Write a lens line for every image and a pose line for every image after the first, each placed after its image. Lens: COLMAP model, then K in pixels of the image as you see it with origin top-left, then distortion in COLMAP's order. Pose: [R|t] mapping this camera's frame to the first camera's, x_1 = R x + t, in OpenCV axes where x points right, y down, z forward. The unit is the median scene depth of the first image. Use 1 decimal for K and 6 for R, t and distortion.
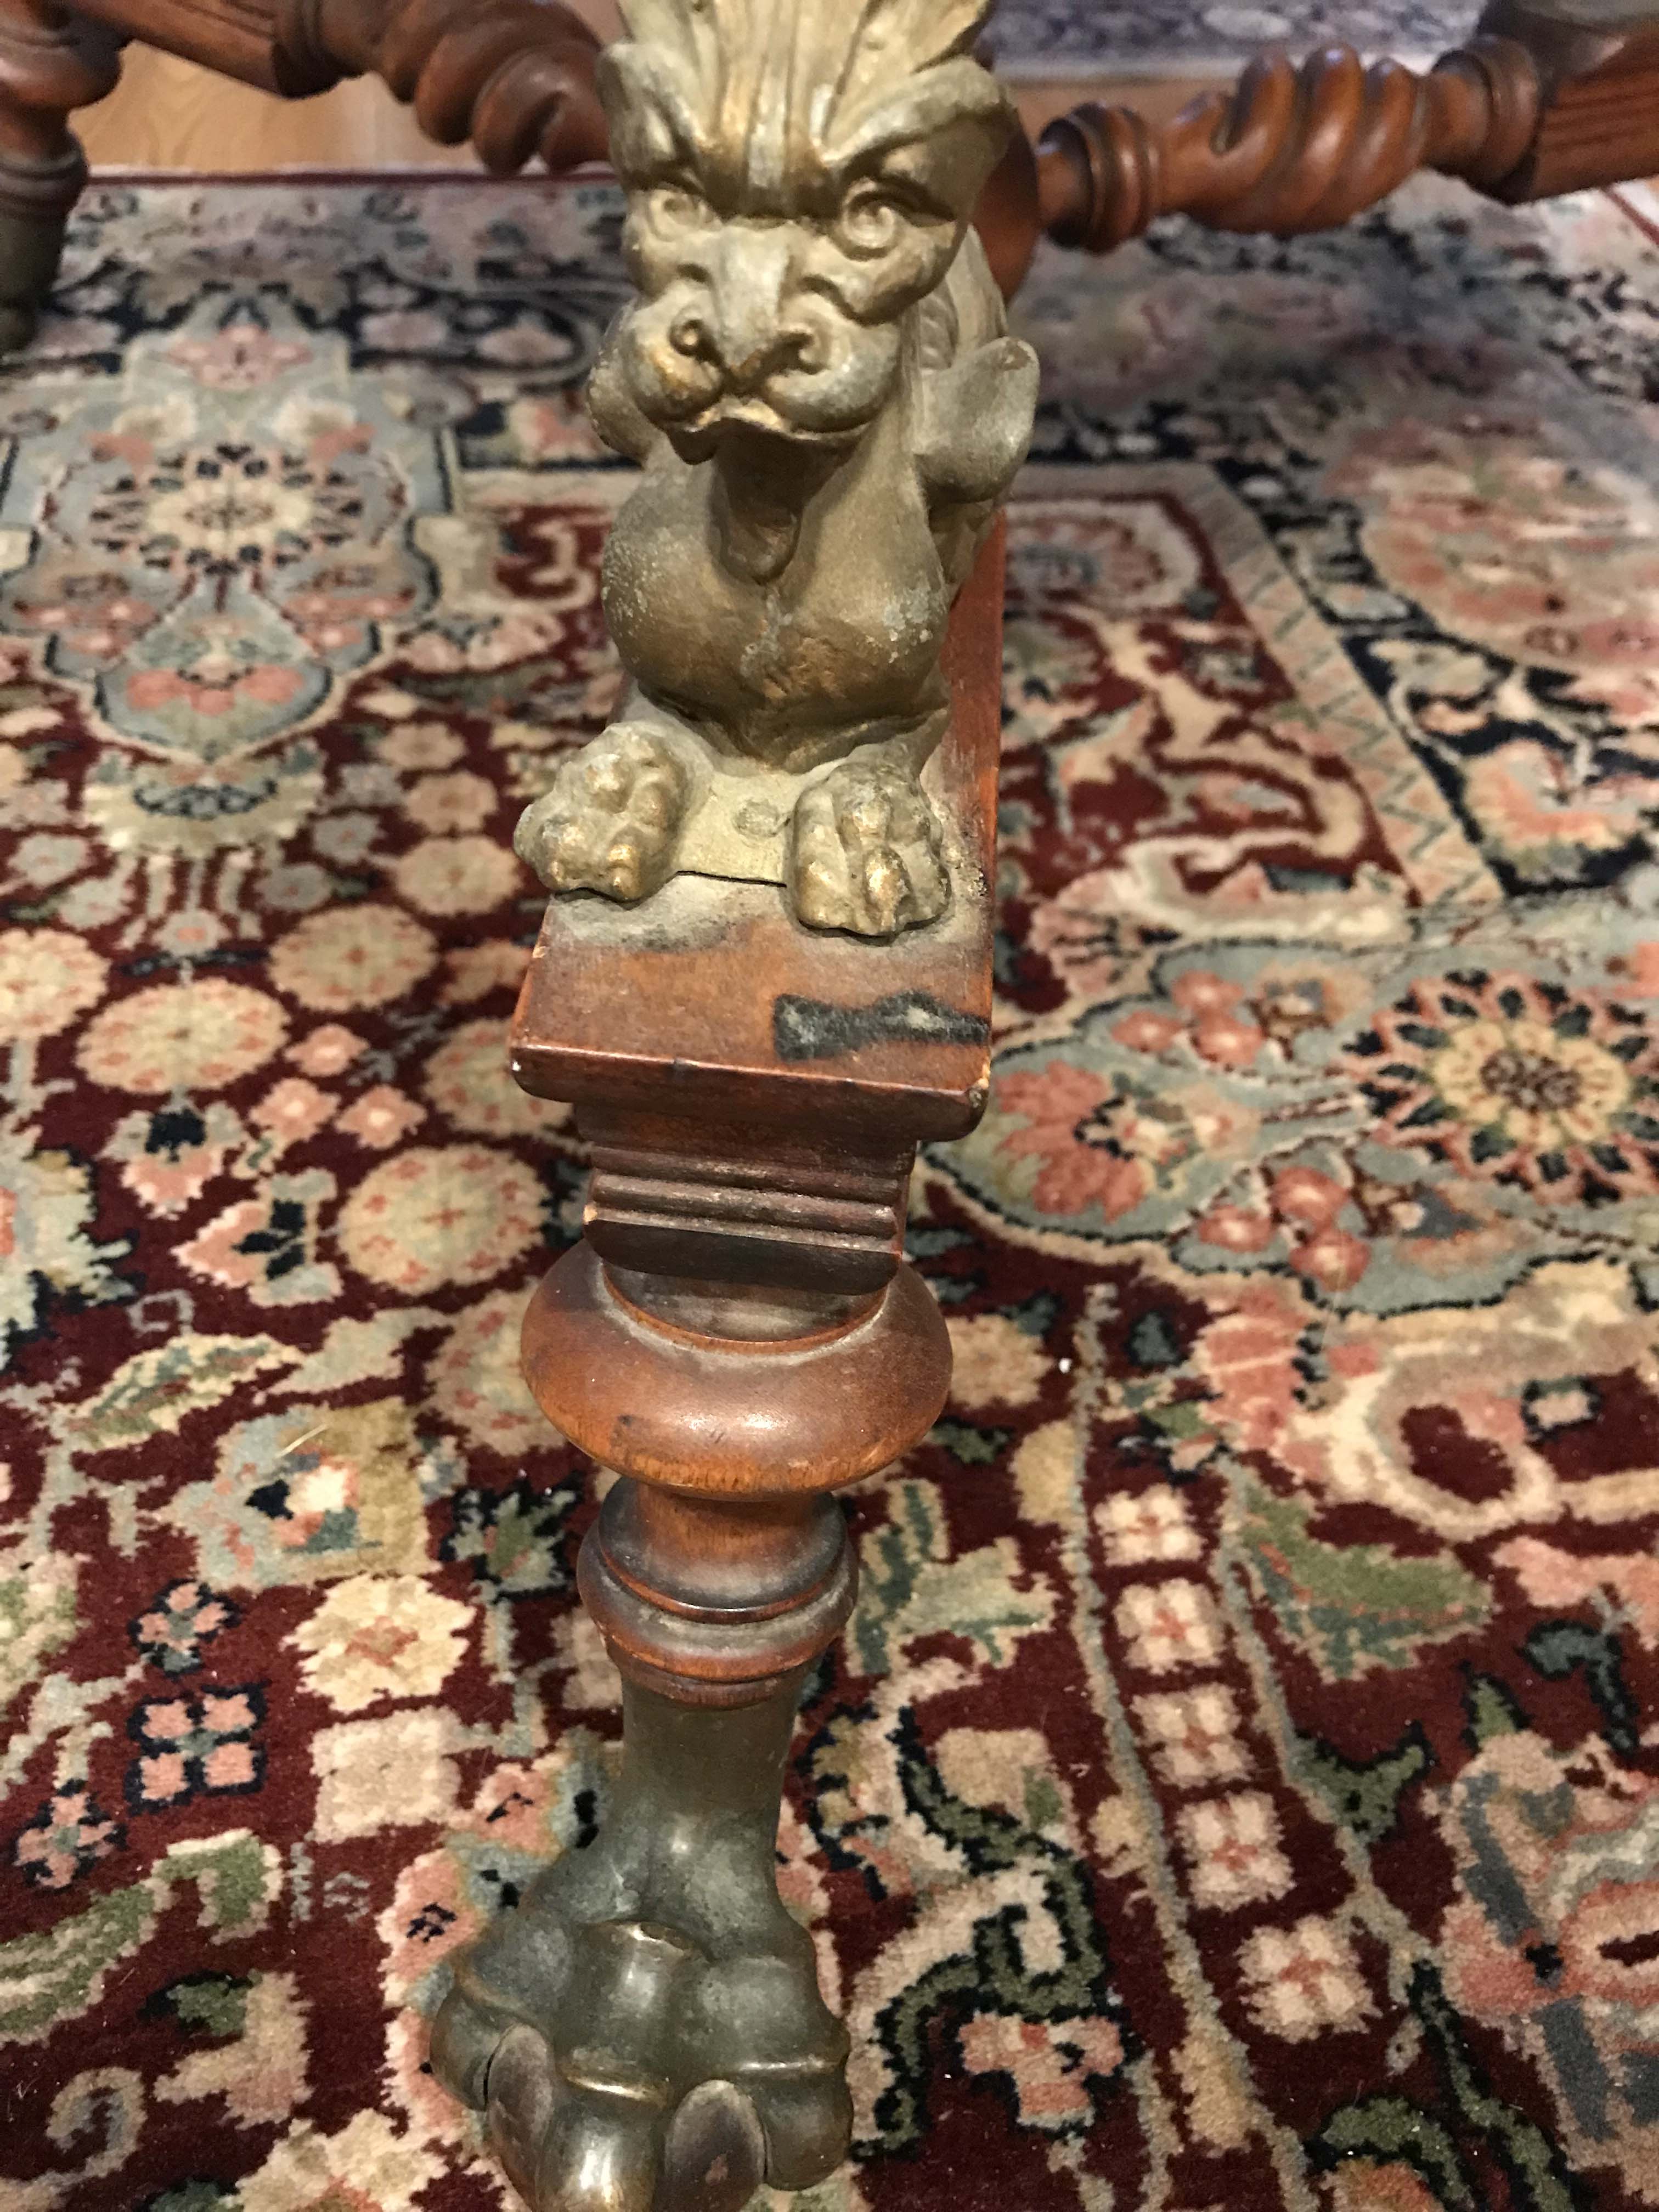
lens RADIAL K [[1863.4, 0, 826.7], [0, 1863.4, 1097.9], [0, 0, 1]] dist [-0.004098, 0.017220]
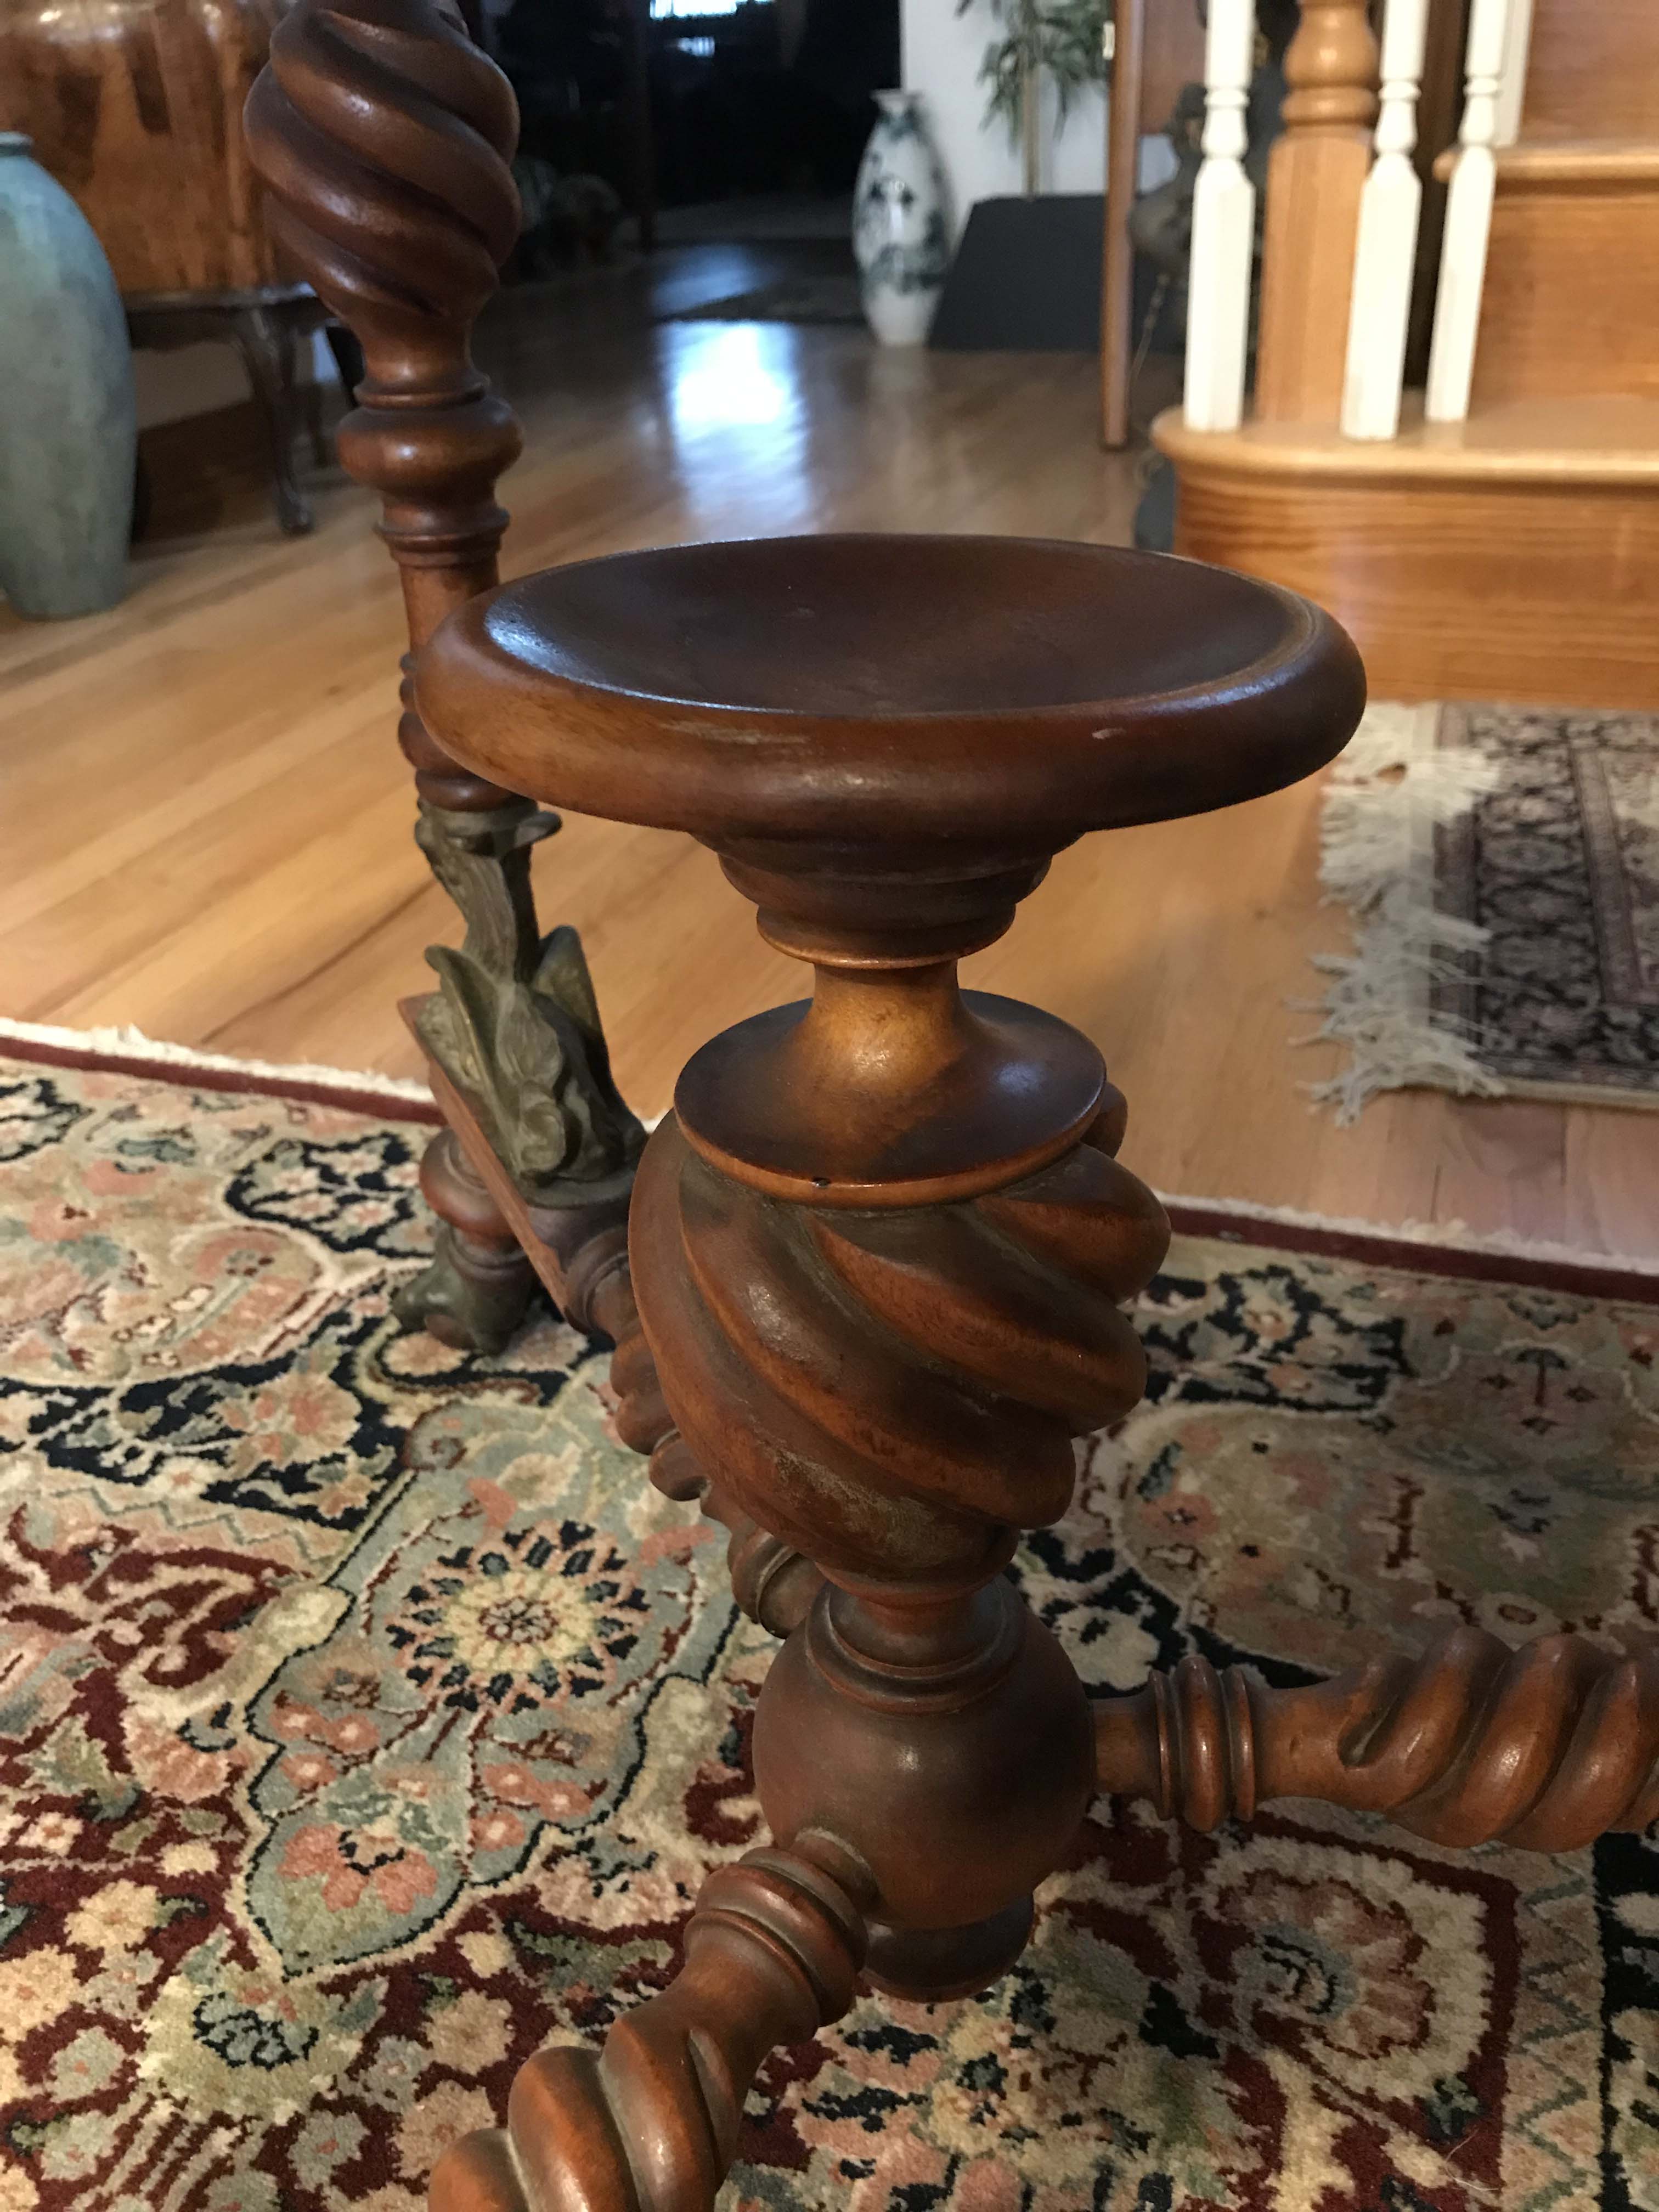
lens RADIAL K [[1863.4, 0, 829.9], [0, 1863.4, 1096.8], [0, 0, 1]] dist [-0.004098, 0.017220]
pose [[0.867113, 0.164330, -0.470223, 0.356922], [-0.284046, 0.938611, -0.195775, -0.570602], [0.409185, 0.303324, 0.860559, 0.112747]]
